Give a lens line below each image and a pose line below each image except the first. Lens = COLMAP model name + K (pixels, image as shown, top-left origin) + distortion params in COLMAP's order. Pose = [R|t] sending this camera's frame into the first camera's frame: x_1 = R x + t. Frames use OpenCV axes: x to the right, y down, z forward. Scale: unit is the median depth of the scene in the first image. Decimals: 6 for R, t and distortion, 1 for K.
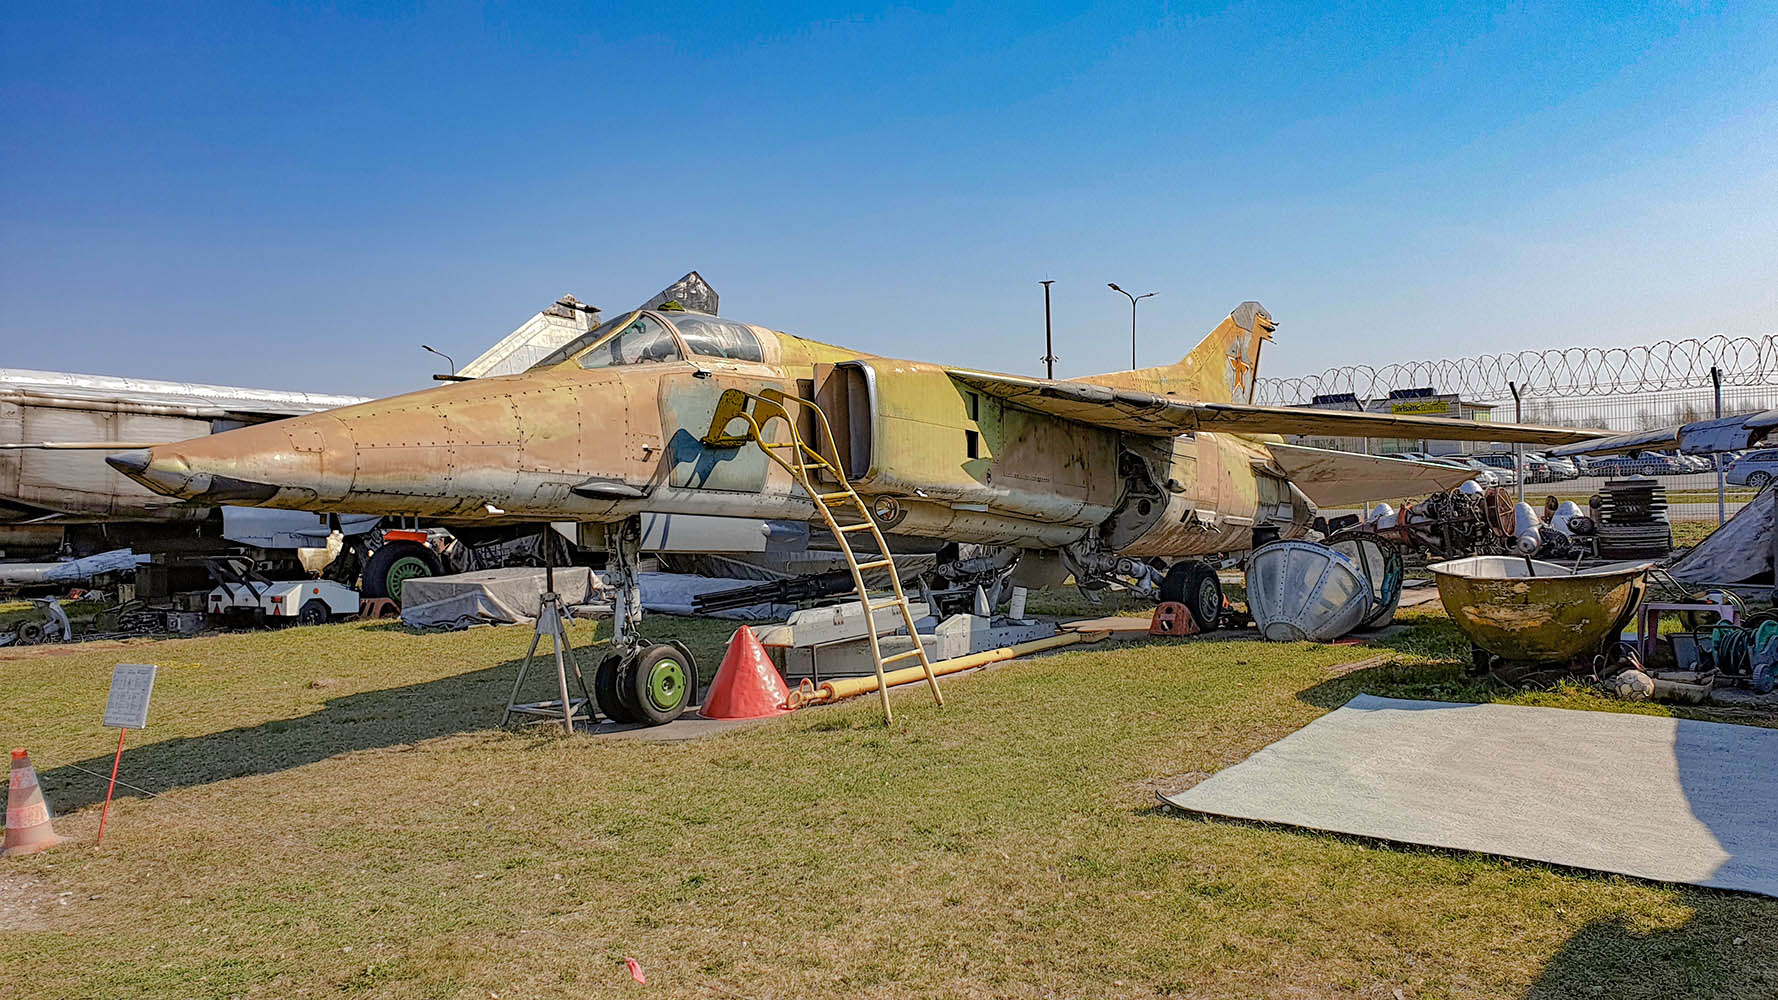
lens RADIAL K [[1420.1, 0, 891.8], [0, 1420.1, 487.0], [0, 0, 1]] dist [0.069823, -0.056960]
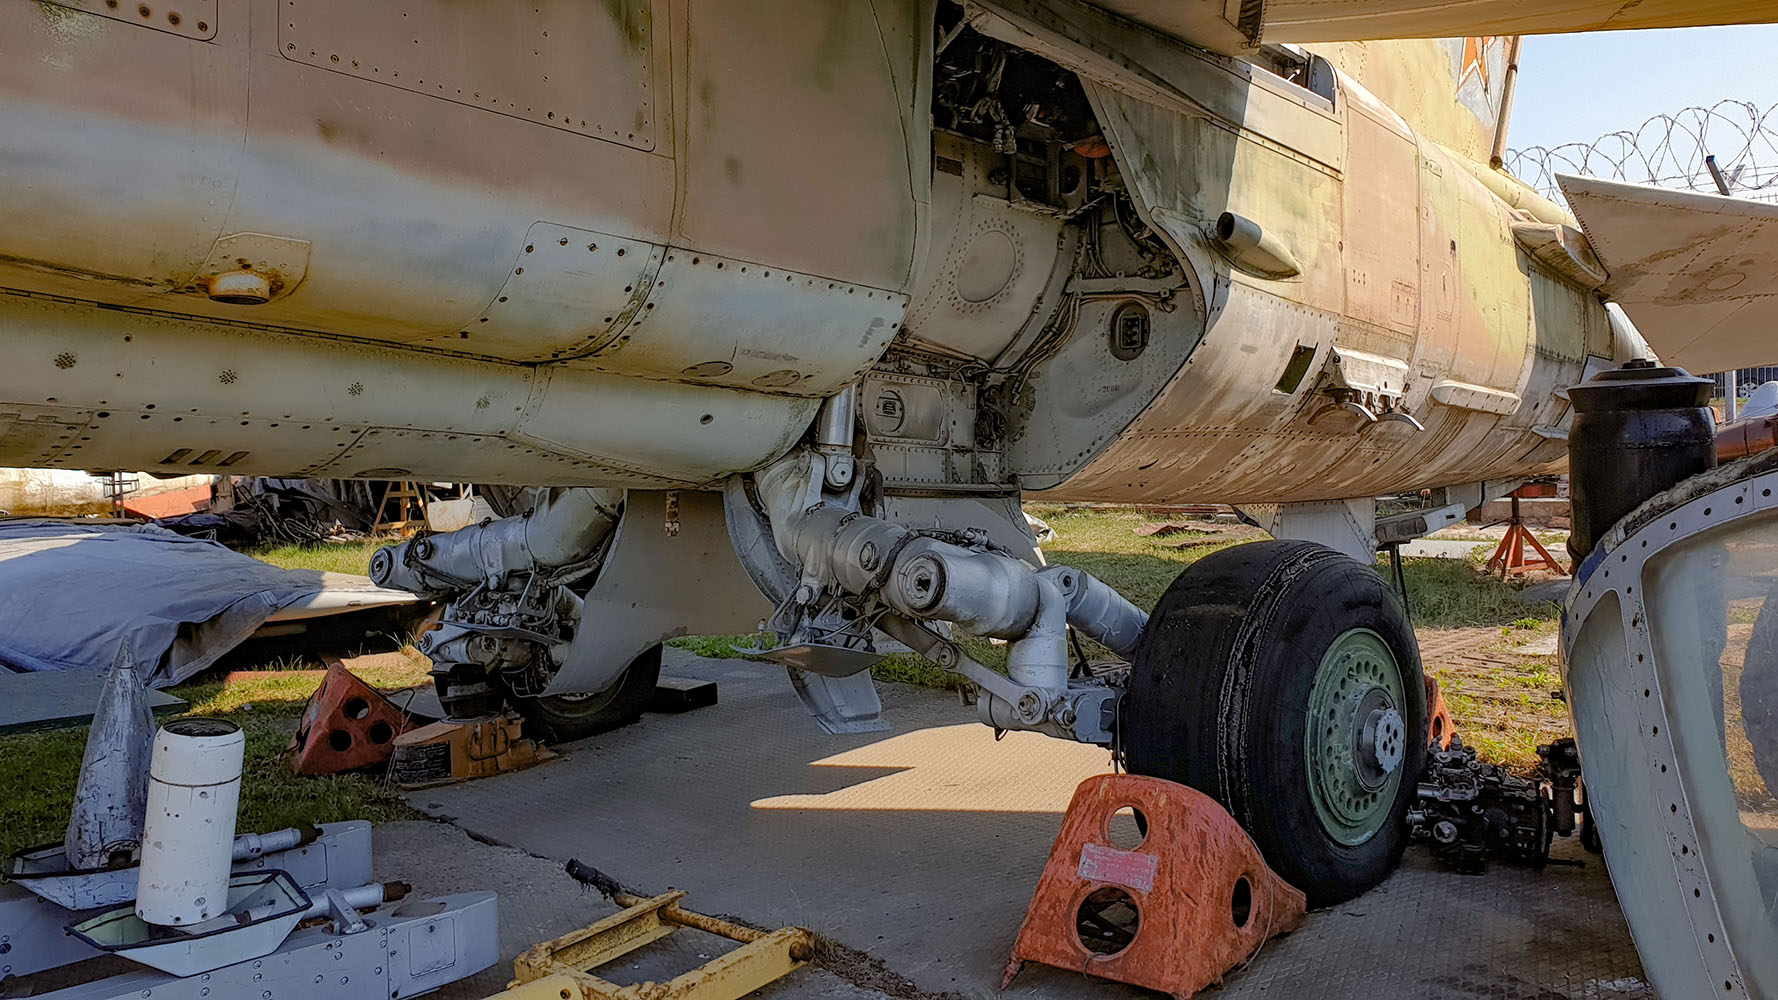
lens RADIAL K [[1420.1, 0, 894.6], [0, 1420.1, 500.8], [0, 0, 1]] dist [0.069823, -0.056960]
pose [[0.992120, -0.002420, -0.125267, 0.154119], [0.010113, 0.998098, 0.060813, 0.027354], [0.124881, -0.061601, 0.990258, 0.670029]]
